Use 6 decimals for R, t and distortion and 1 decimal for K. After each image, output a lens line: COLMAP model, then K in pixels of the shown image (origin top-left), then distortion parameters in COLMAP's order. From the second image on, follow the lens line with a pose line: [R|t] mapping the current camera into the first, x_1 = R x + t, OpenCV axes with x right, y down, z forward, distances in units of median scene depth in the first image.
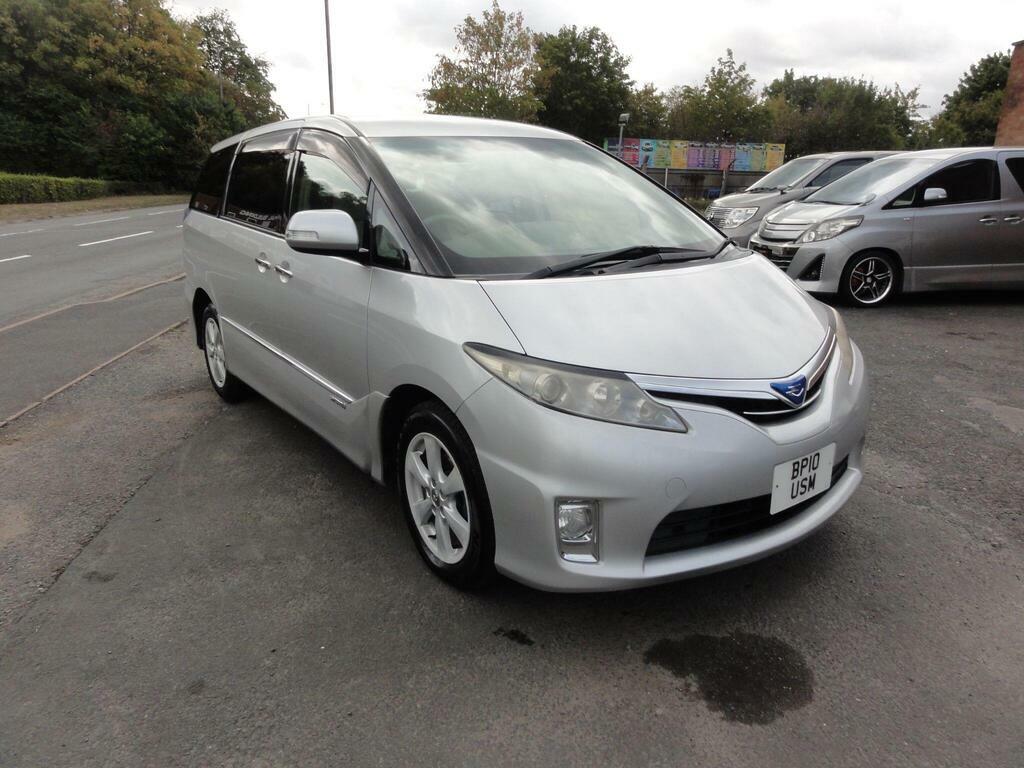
lens RADIAL K [[719.4, 0, 512.0], [0, 719.4, 384.0], [0, 0, 1]] dist [0.004007, -0.007442]
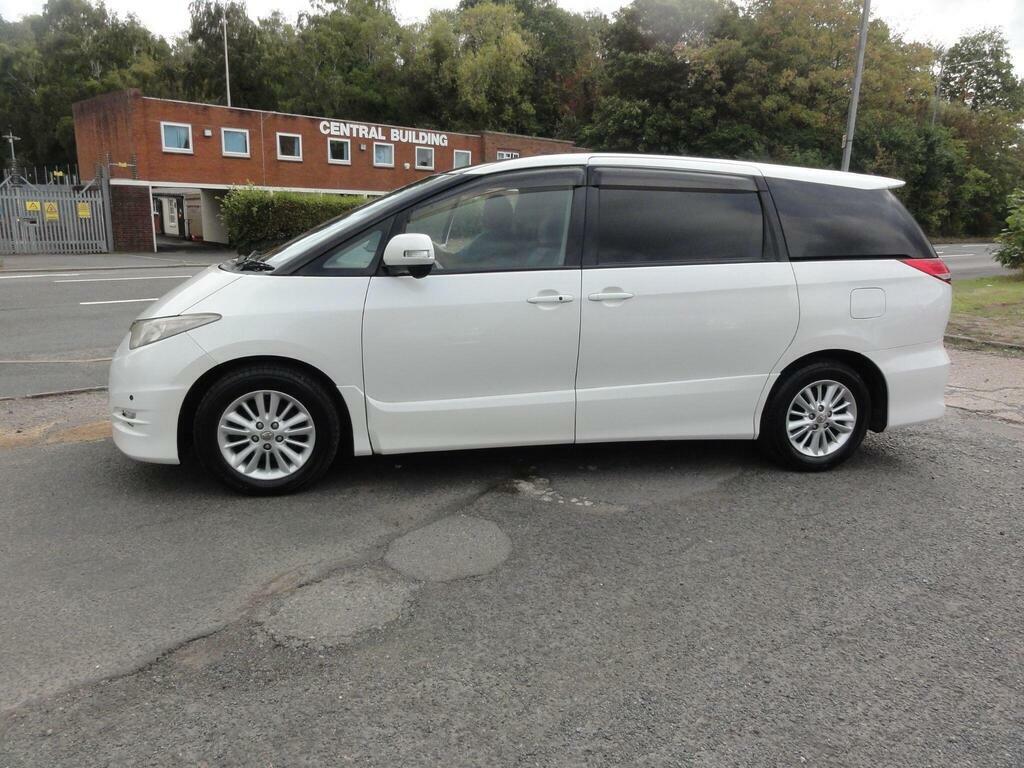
lens RADIAL K [[724.9, 0, 512.0], [0, 724.9, 384.0], [0, 0, 1]] dist [-0.010440, 0.008796]
pose [[0.570970, 0.204818, -0.795011, 0.760009], [-0.251037, 0.965553, 0.068462, -0.725300], [0.781648, 0.160488, 0.602719, 2.574361]]
